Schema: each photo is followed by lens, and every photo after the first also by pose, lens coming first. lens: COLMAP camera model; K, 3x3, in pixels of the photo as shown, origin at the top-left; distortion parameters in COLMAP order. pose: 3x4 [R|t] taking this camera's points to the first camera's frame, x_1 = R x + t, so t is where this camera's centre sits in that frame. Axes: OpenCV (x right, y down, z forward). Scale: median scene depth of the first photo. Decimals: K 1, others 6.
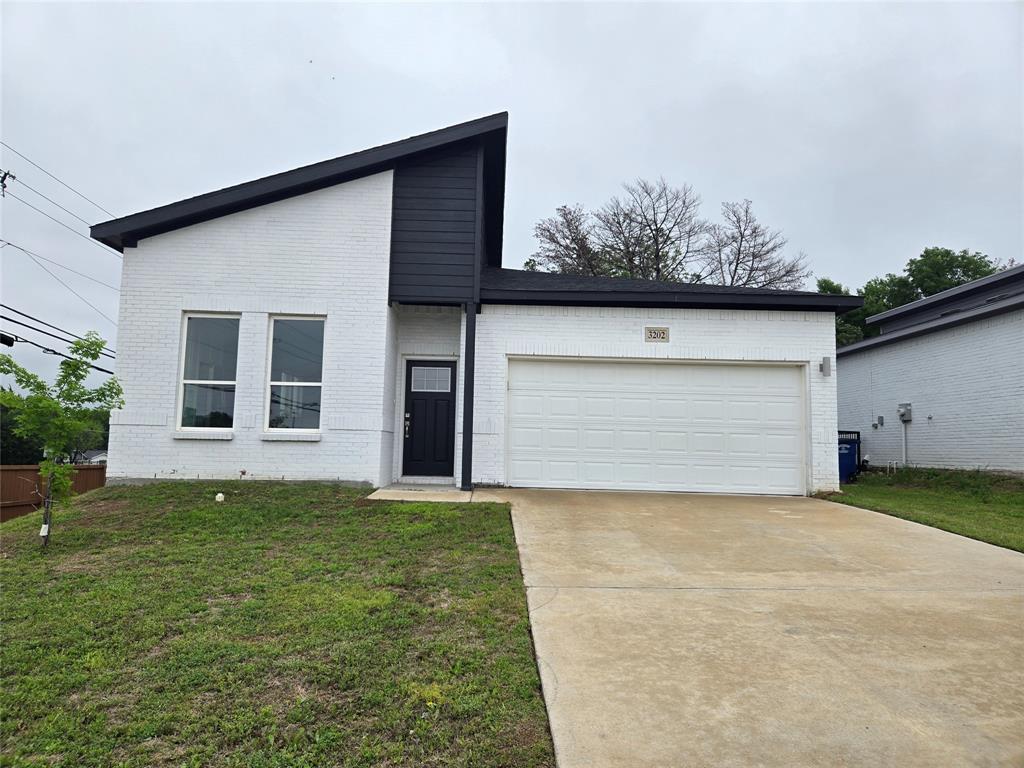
lens RADIAL K [[692.4, 0, 510.9], [0, 692.4, 383.5], [0, 0, 1]] dist [0.044915, -0.025441]
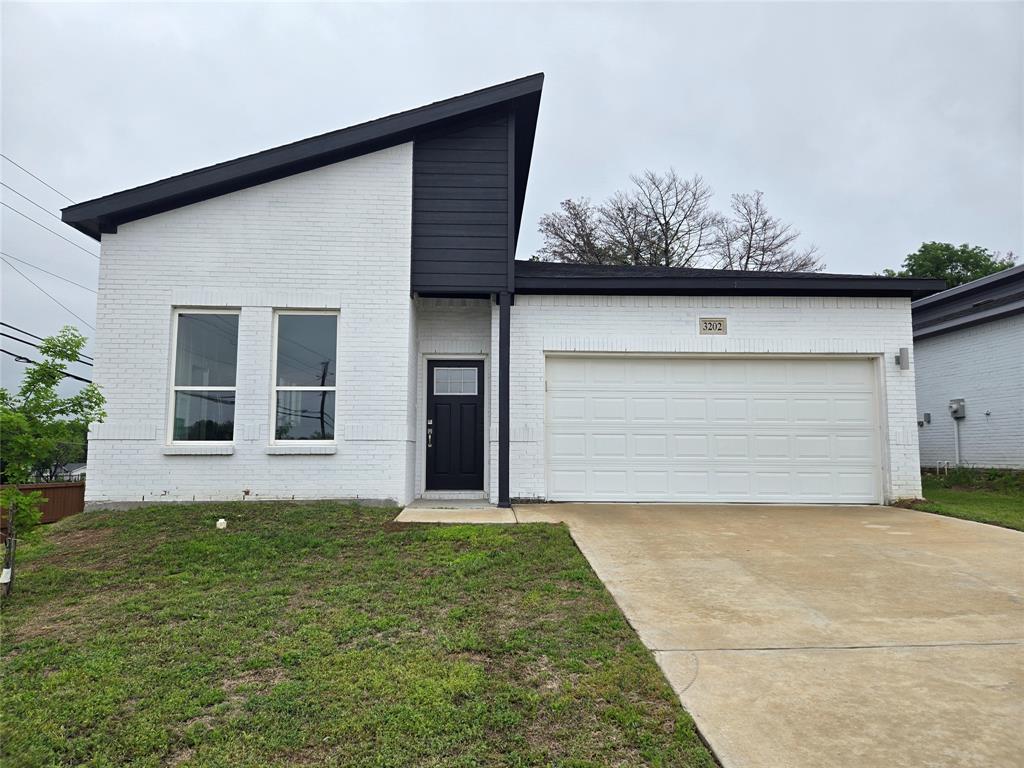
lens RADIAL K [[692.4, 0, 515.8], [0, 692.4, 385.7], [0, 0, 1]] dist [0.044915, -0.025441]
pose [[0.999536, -0.017628, 0.024853, -0.068509], [0.017674, 0.999842, -0.001637, 0.003052], [-0.024820, 0.002076, 0.999690, 0.126036]]
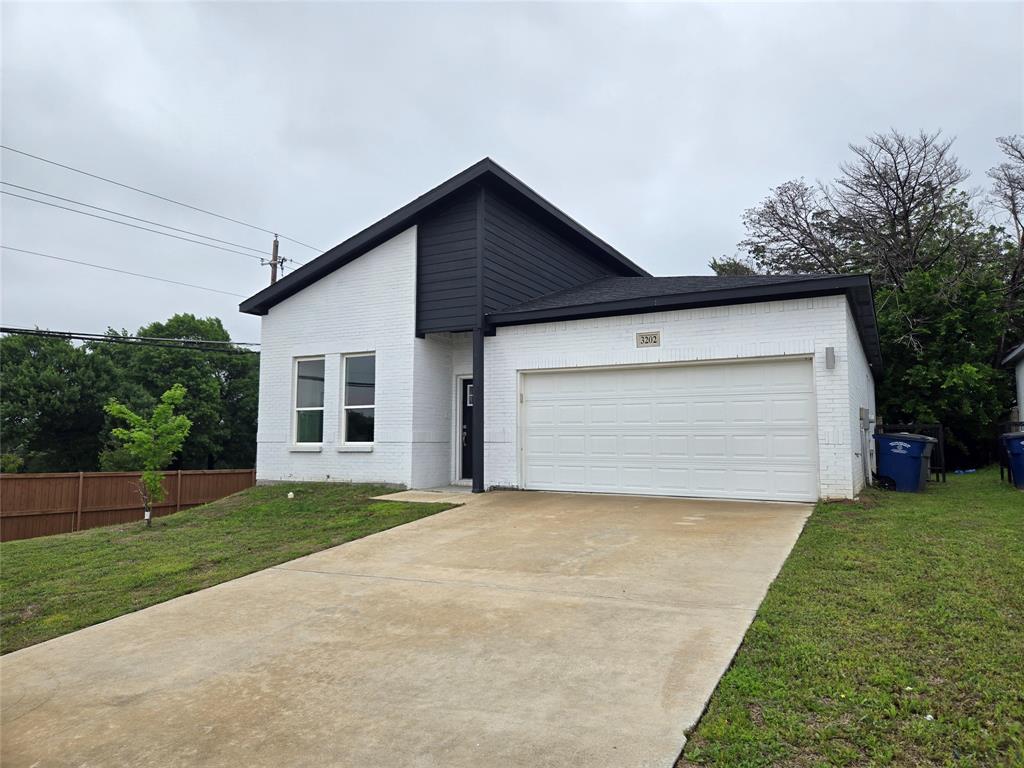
lens RADIAL K [[692.4, 0, 518.4], [0, 692.4, 387.7], [0, 0, 1]] dist [0.044915, -0.025441]
pose [[0.870227, -0.060443, -0.488929, 0.565975], [0.065541, 0.997827, -0.006702, -0.007048], [0.488272, -0.026212, 0.872298, 0.032931]]
